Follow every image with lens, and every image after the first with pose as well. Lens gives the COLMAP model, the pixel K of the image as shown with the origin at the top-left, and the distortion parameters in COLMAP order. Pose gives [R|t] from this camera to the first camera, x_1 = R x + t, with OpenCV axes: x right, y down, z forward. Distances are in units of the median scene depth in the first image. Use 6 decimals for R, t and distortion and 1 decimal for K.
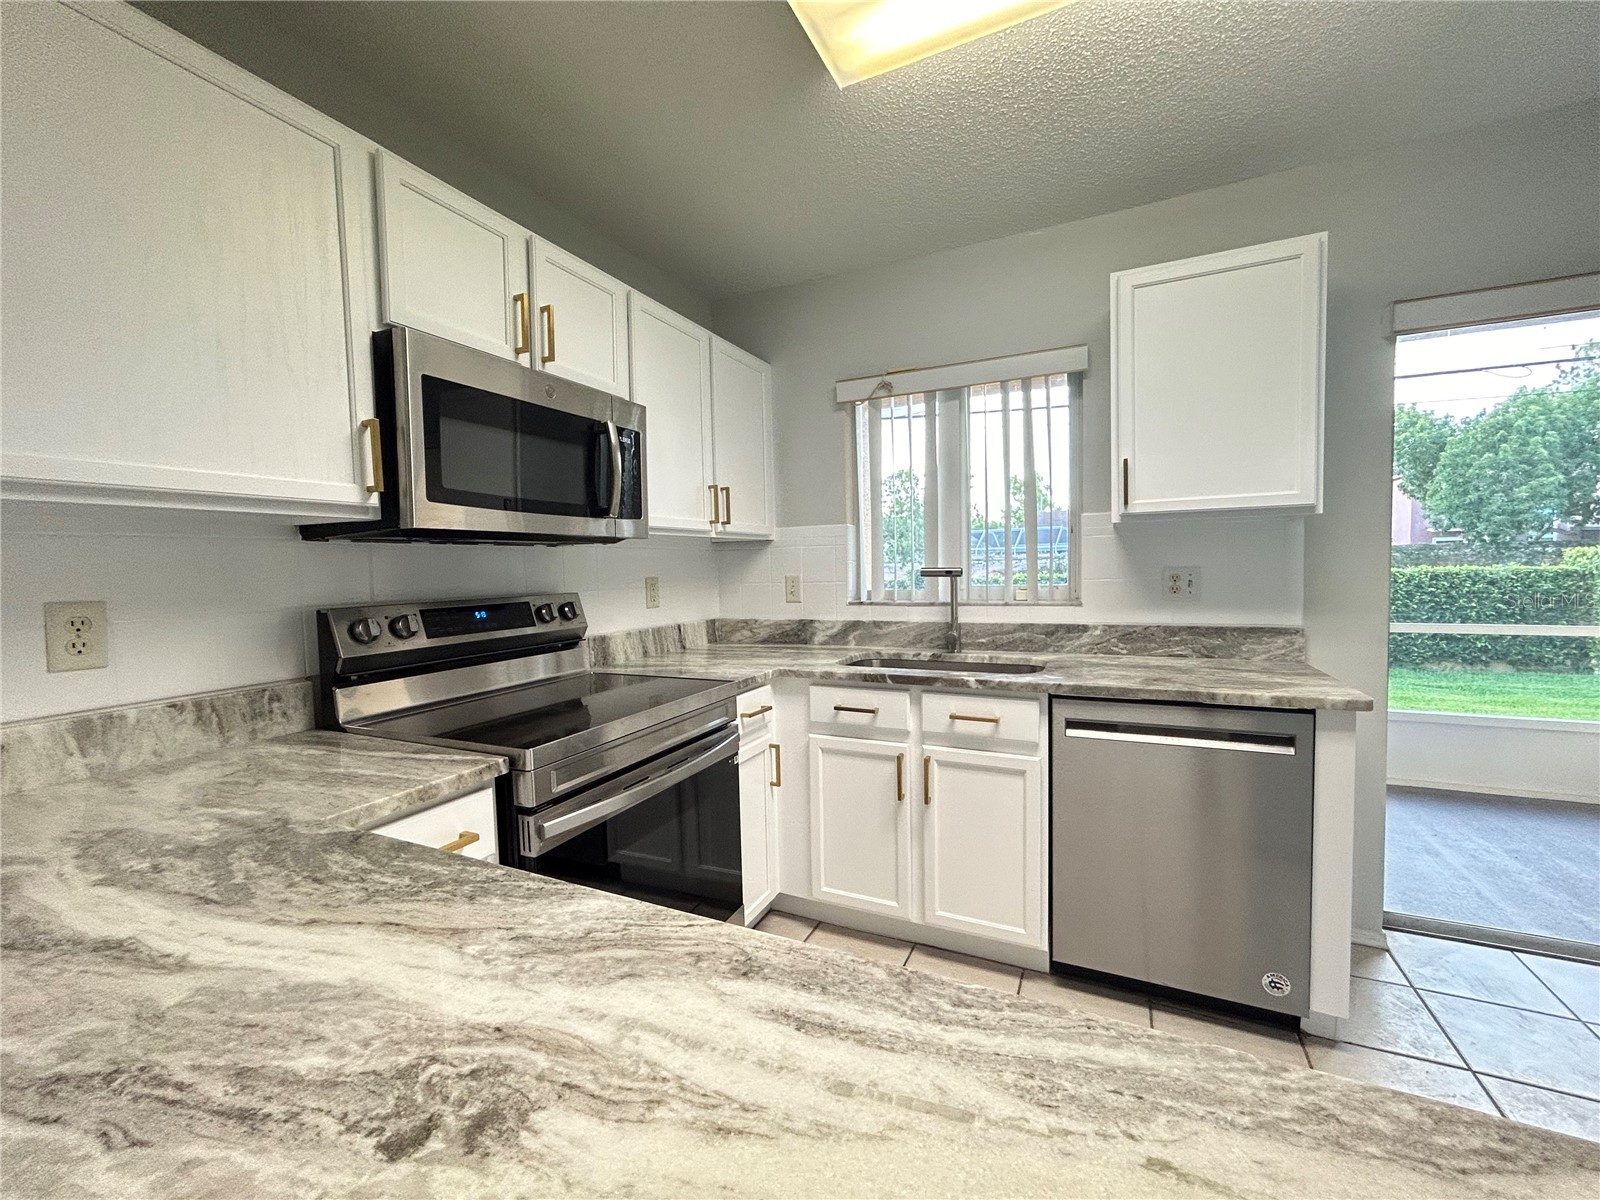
lens RADIAL K [[647.3, 0, 800.0], [0, 647.3, 600.0], [0, 0, 1]] dist [0.000395, 0.000500]
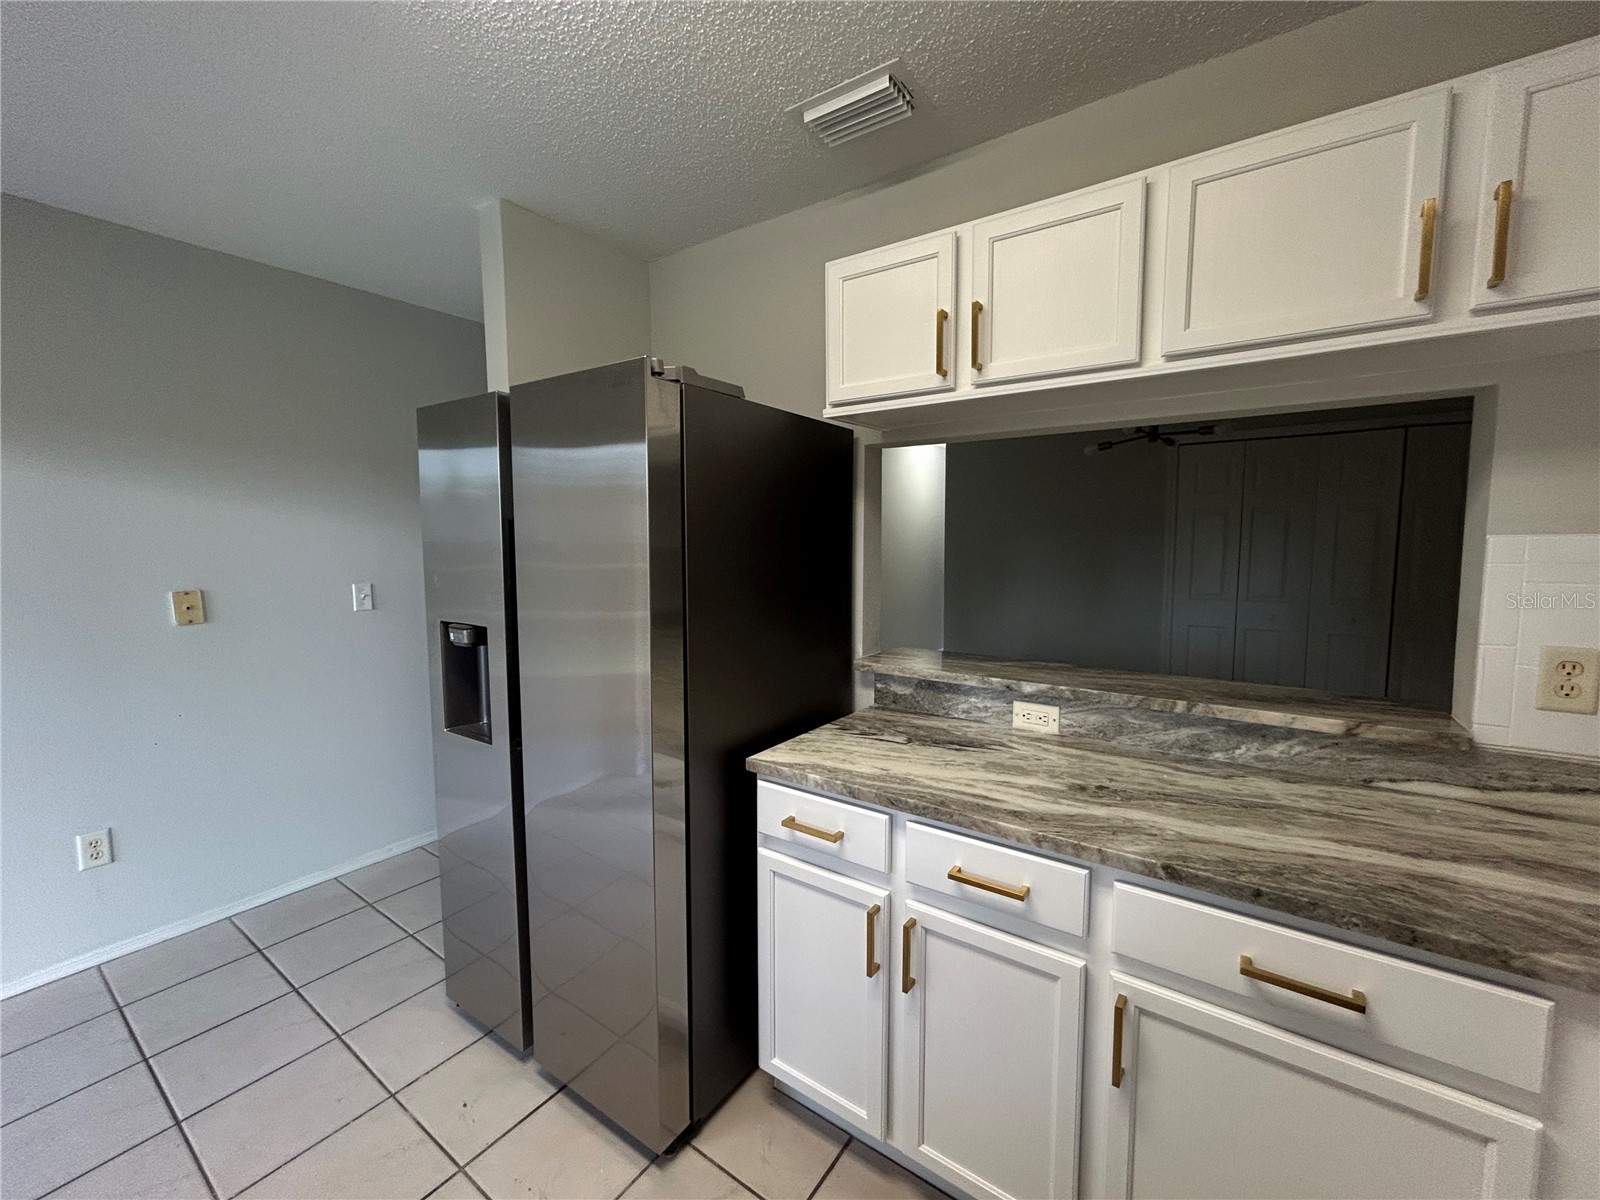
lens RADIAL K [[649.3, 0, 801.9], [0, 649.3, 599.5], [0, 0, 1]] dist [-0.003813, 0.000399]
pose [[-0.985155, 0.012018, 0.171244, 0.068807], [0.036437, 0.989456, 0.140179, -0.133911], [-0.167754, 0.144338, -0.975205, 0.888402]]
